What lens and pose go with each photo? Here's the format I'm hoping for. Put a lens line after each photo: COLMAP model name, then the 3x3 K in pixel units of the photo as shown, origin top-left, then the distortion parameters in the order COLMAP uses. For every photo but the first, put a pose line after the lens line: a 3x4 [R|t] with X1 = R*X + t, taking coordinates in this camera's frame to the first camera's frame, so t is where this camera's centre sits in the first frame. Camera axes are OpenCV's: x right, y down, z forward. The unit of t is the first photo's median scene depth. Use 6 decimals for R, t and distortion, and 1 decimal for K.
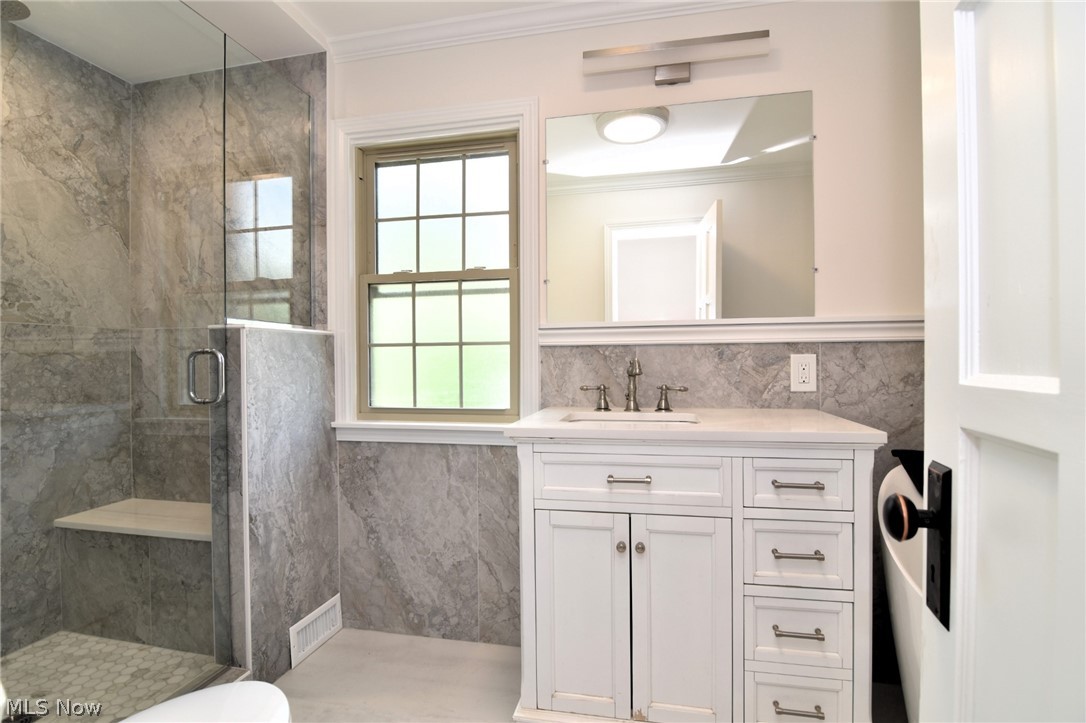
lens RADIAL K [[543.5, 0, 543.0], [0, 543.5, 361.5], [0, 0, 1]] dist [0.002982, 0.000422]
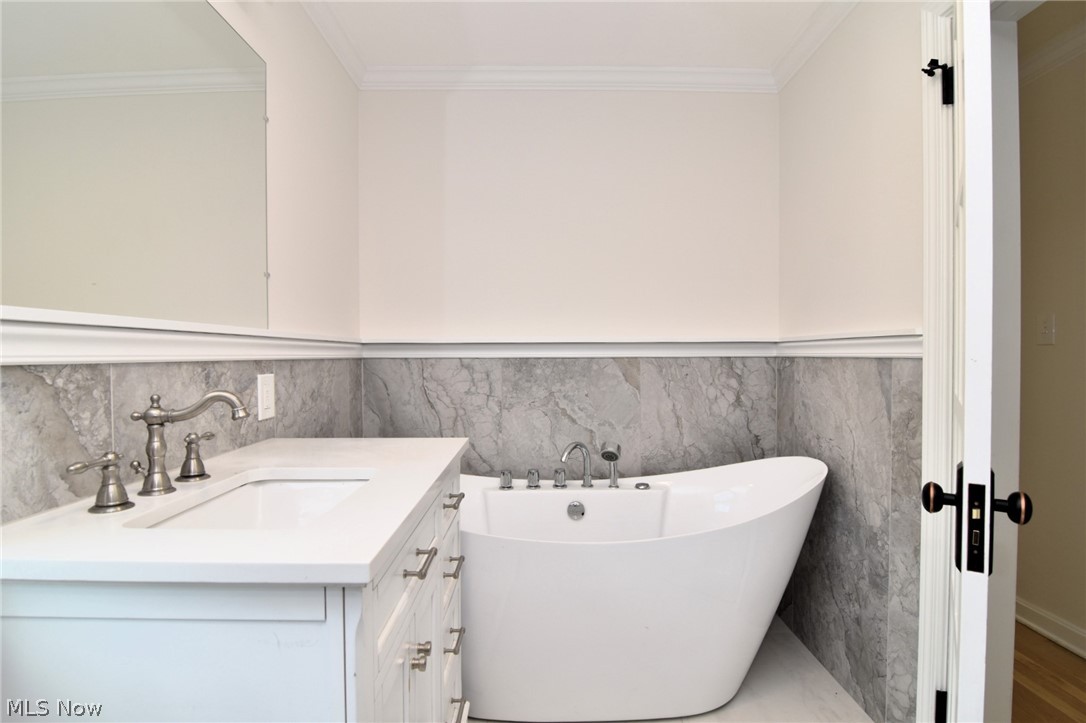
lens RADIAL K [[543.5, 0, 543.0], [0, 543.5, 361.5], [0, 0, 1]] dist [0.002982, 0.000422]
pose [[-0.215702, -0.004182, 0.976450, -0.423612], [0.007413, 0.999955, 0.005920, -0.034342], [-0.976431, 0.008515, -0.215662, 0.753589]]
